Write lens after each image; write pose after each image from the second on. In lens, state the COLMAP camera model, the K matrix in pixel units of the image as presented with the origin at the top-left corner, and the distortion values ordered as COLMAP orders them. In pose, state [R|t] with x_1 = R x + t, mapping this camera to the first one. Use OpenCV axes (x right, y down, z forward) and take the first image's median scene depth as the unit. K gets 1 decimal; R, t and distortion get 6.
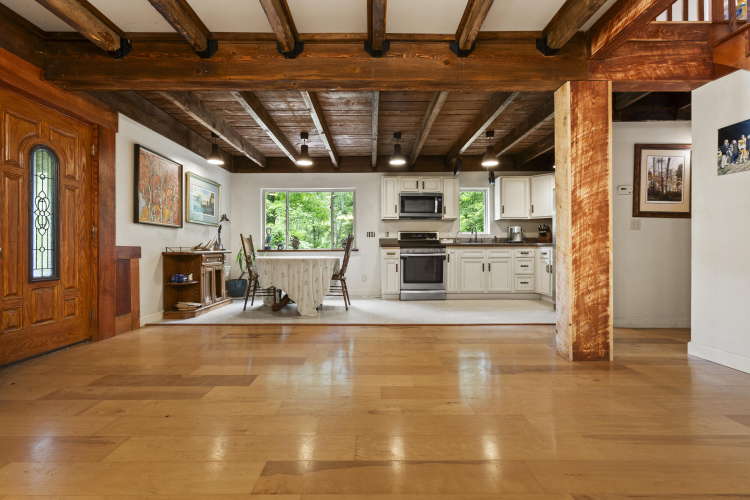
lens RADIAL K [[333.4, 0, 375.5], [0, 333.4, 249.4], [0, 0, 1]] dist [-0.006501, 0.005102]
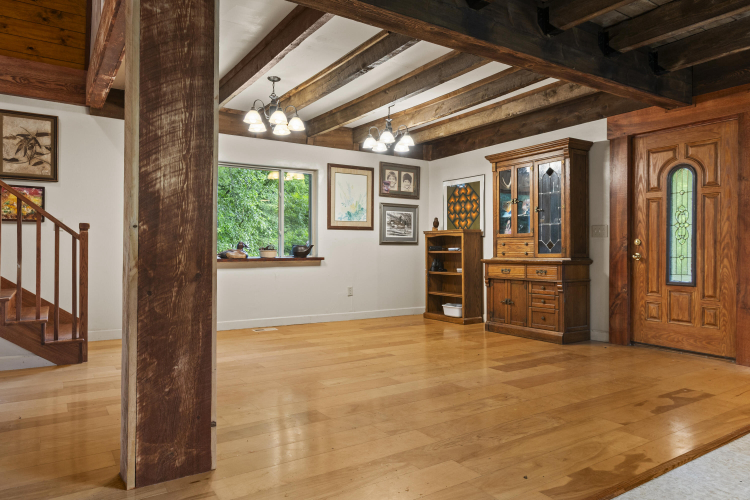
lens RADIAL K [[494.0, 0, 375.7], [0, 494.0, 251.1], [0, 0, 1]] dist [0.008131, -0.000830]
pose [[-0.834948, 0.001937, -0.550325, 0.529227], [-0.002042, 0.999976, 0.006618, -0.020309], [0.550325, 0.006650, -0.834924, 1.246206]]
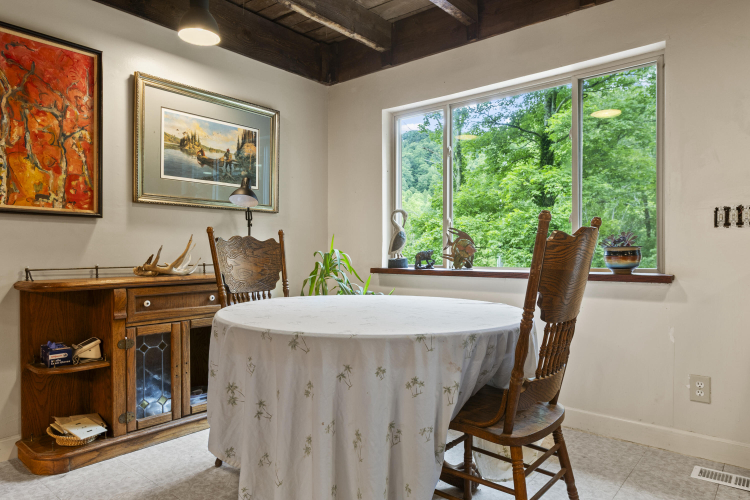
lens RADIAL K [[494.0, 0, 371.0], [0, 494.0, 252.0], [0, 0, 1]] dist [0.008131, -0.000830]
pose [[0.756792, 0.005348, -0.653634, 0.037314], [-0.005011, 0.999985, 0.002379, -0.030134], [0.653637, 0.001475, 0.756807, 0.873425]]
